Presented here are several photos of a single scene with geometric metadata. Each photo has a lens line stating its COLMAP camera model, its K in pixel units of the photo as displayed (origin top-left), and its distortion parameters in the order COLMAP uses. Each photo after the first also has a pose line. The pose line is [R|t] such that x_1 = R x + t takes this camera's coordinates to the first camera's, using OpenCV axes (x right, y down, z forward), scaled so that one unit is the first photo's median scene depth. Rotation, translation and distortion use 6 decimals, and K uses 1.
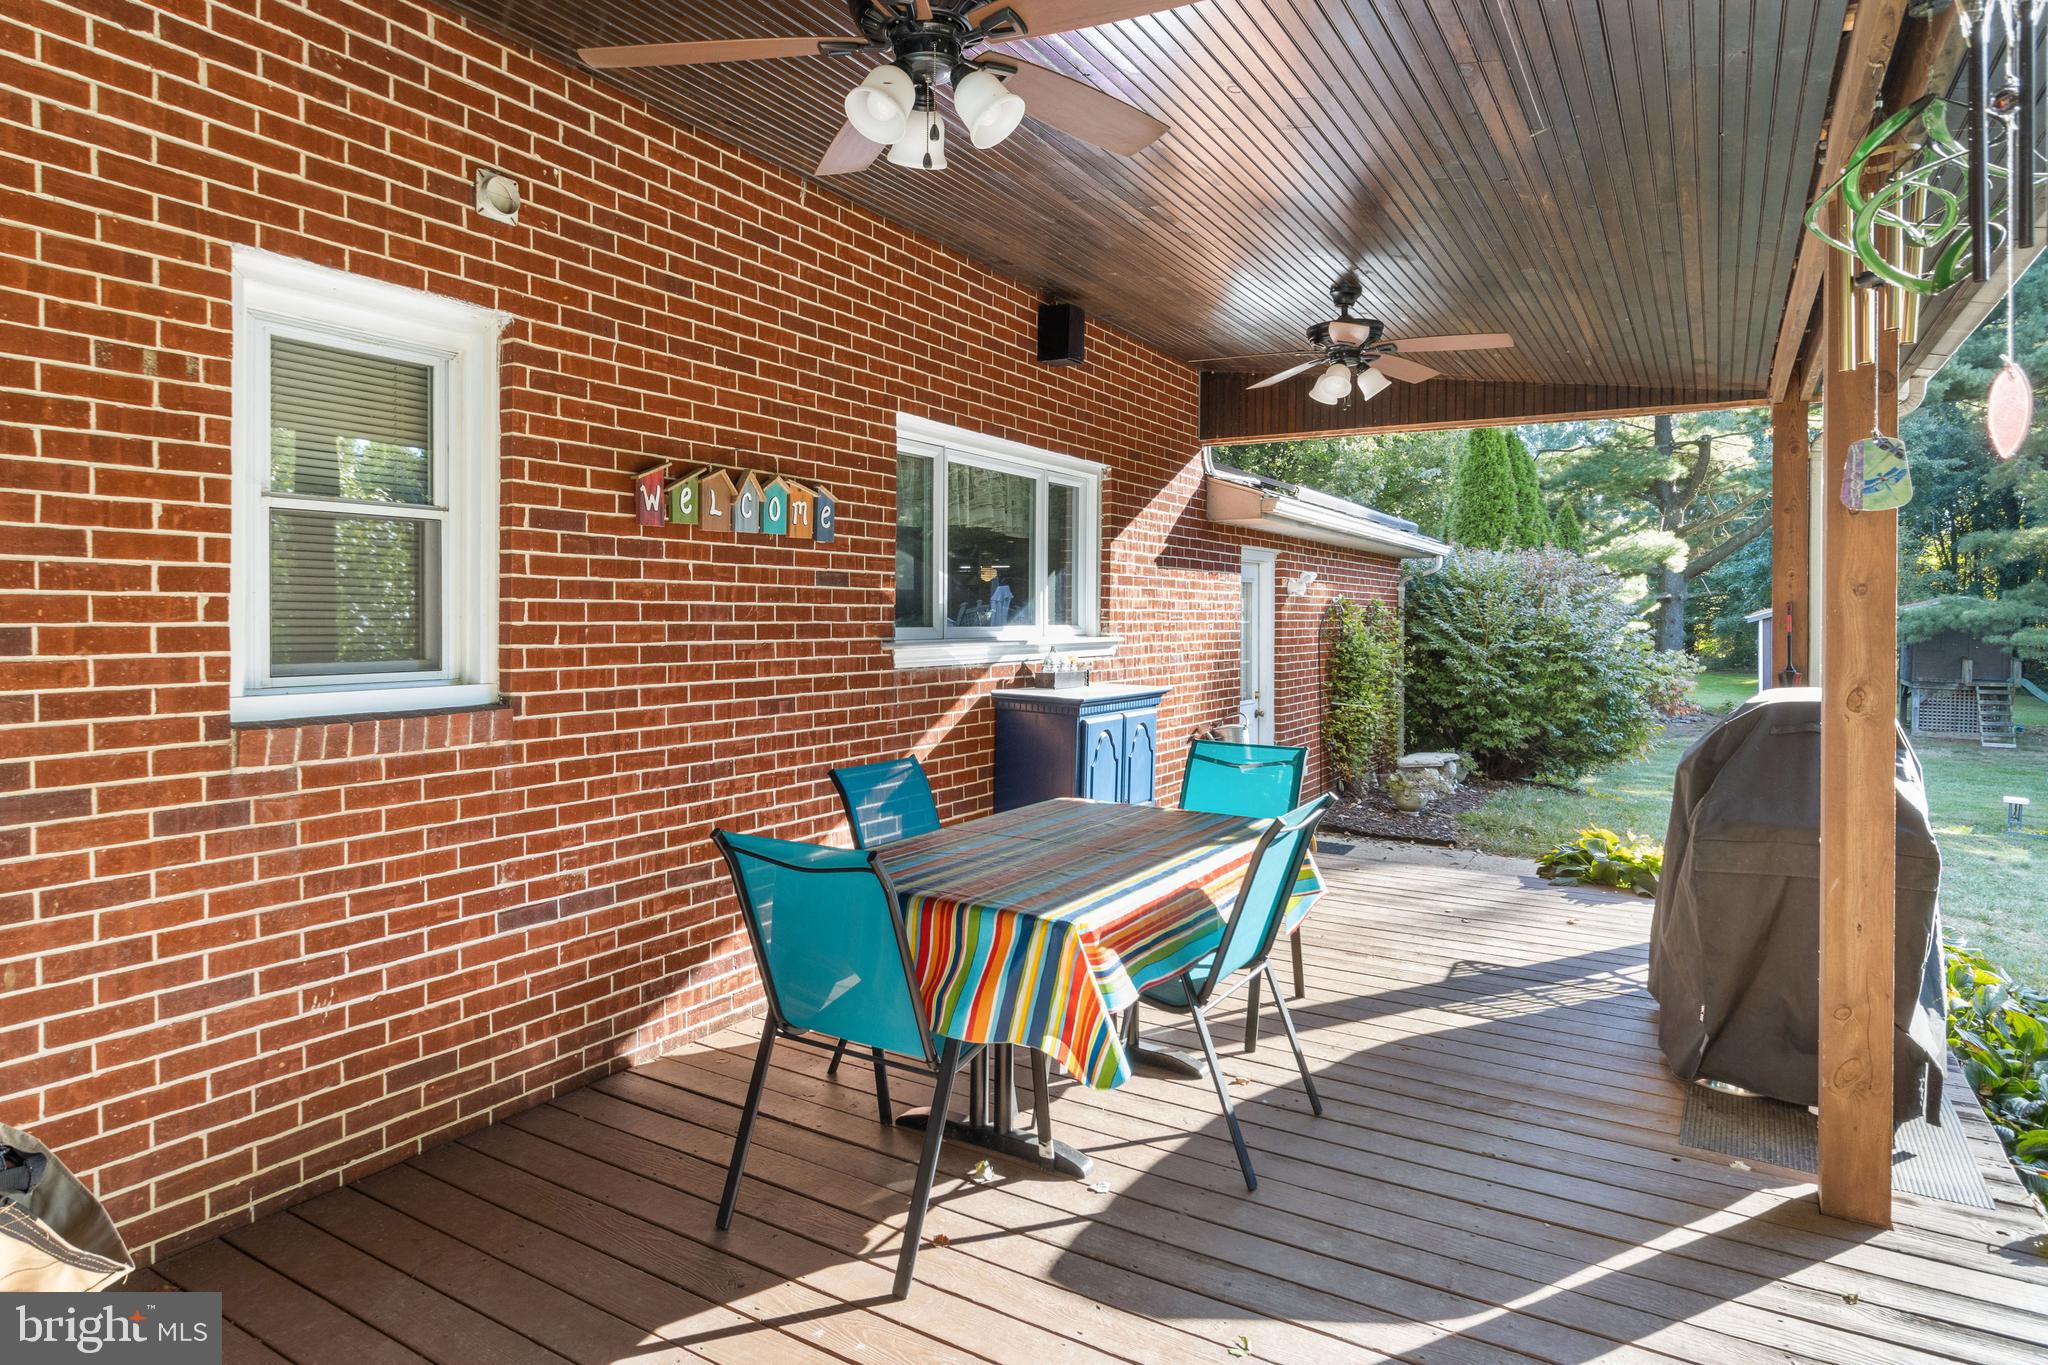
lens RADIAL K [[1184.7, 0, 998.4], [0, 1184.7, 634.8], [0, 0, 1]] dist [-0.006912, -0.000712]
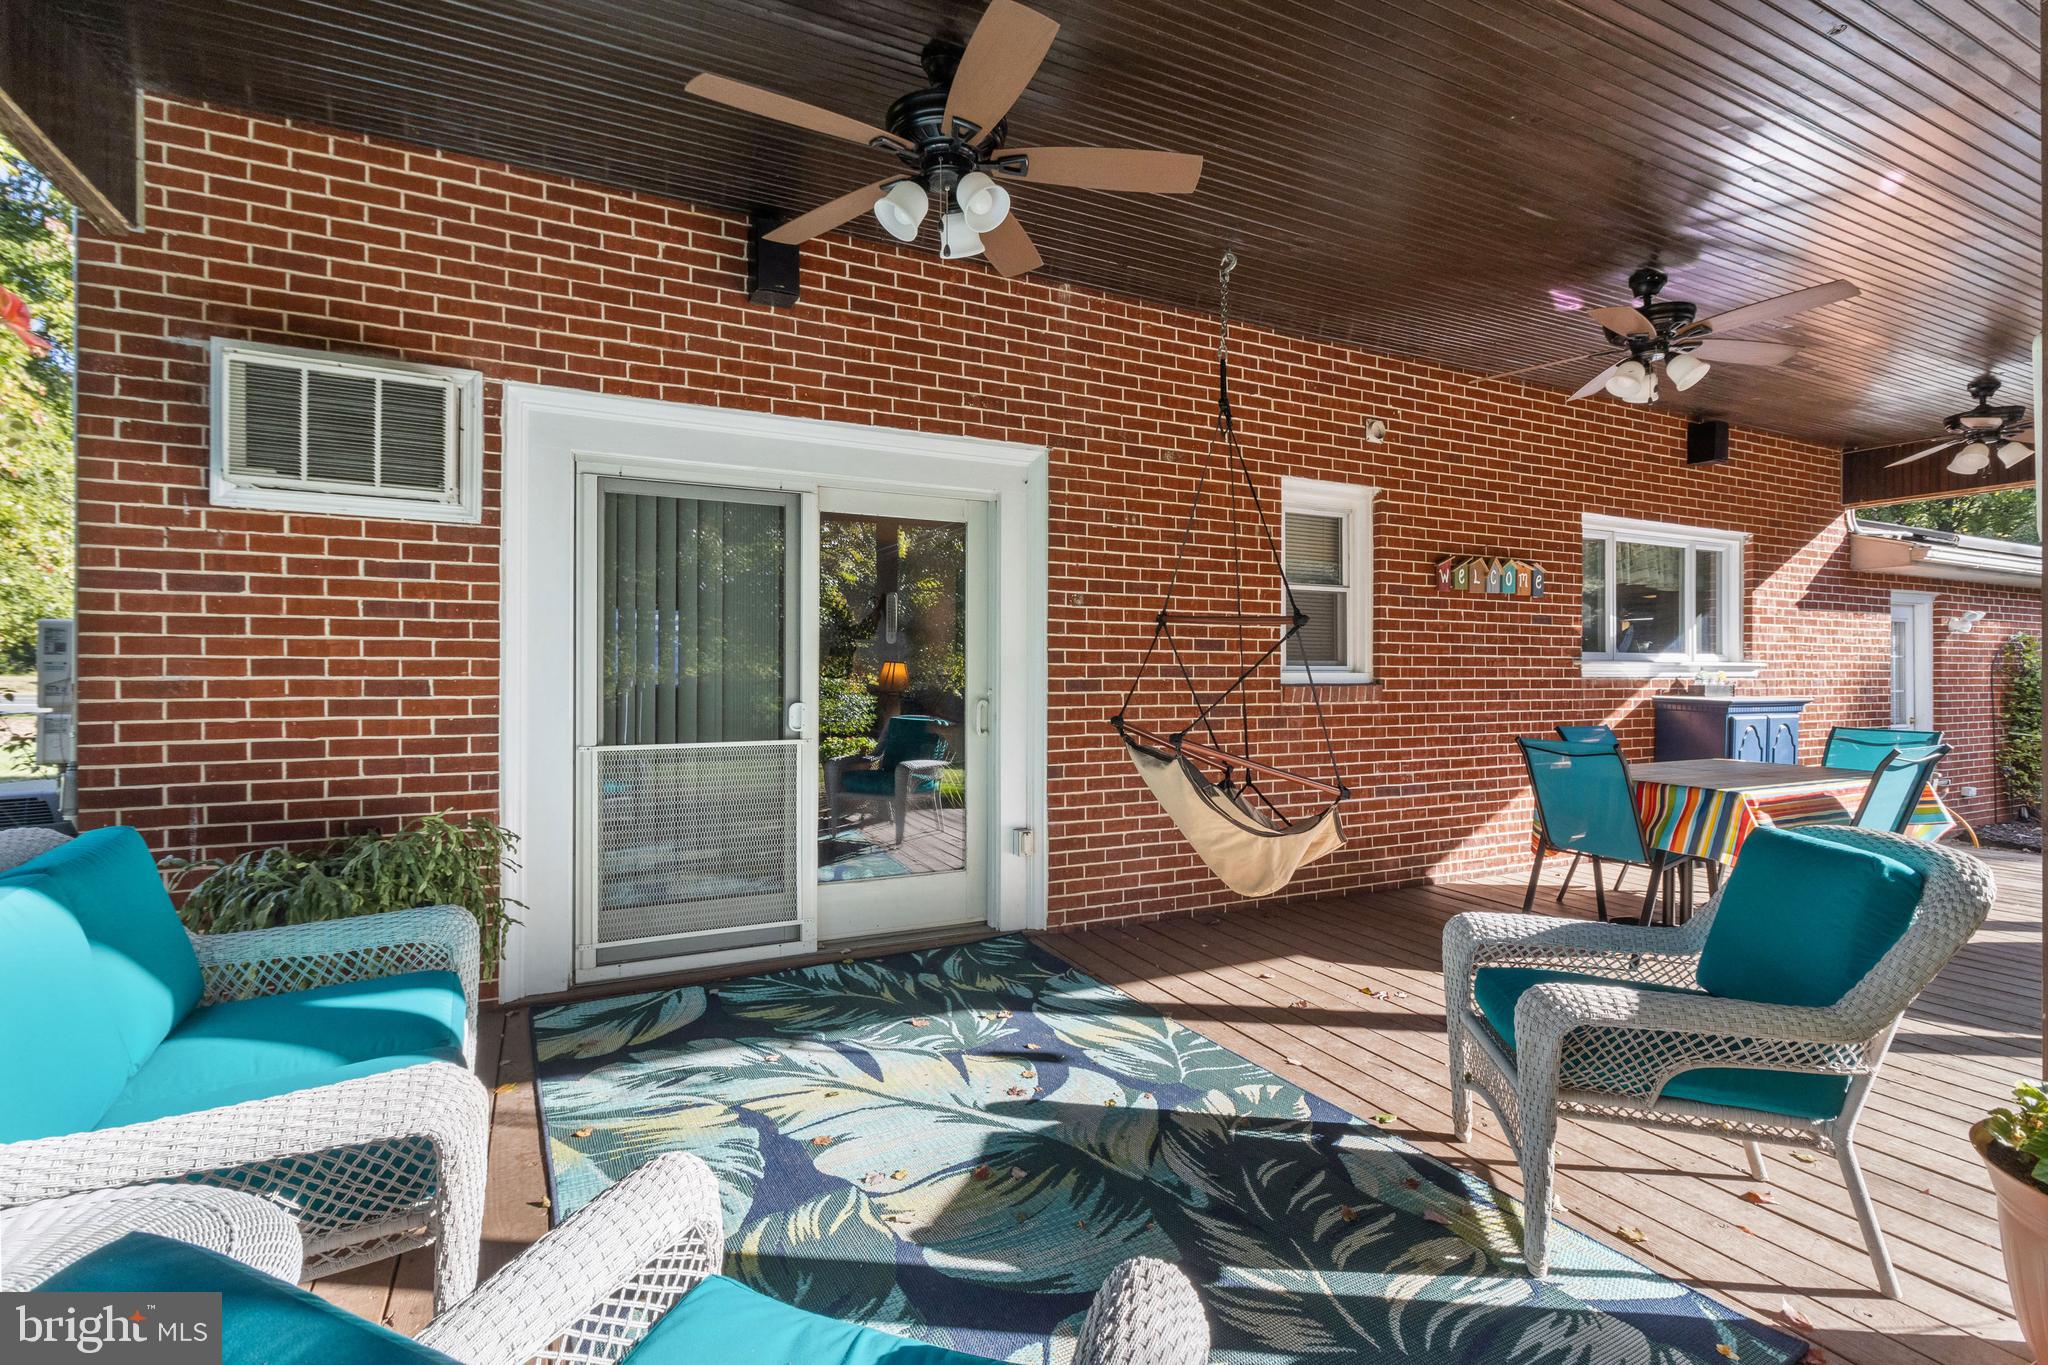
lens RADIAL K [[953.5, 0, 1003.5], [0, 953.5, 674.6], [0, 0, 1]] dist [-0.001697, 0.000150]
pose [[0.845814, -0.004862, -0.533456, -0.064644], [-0.004477, 0.999859, -0.016212, 0.050891], [0.533460, 0.016100, 0.845672, -0.484464]]
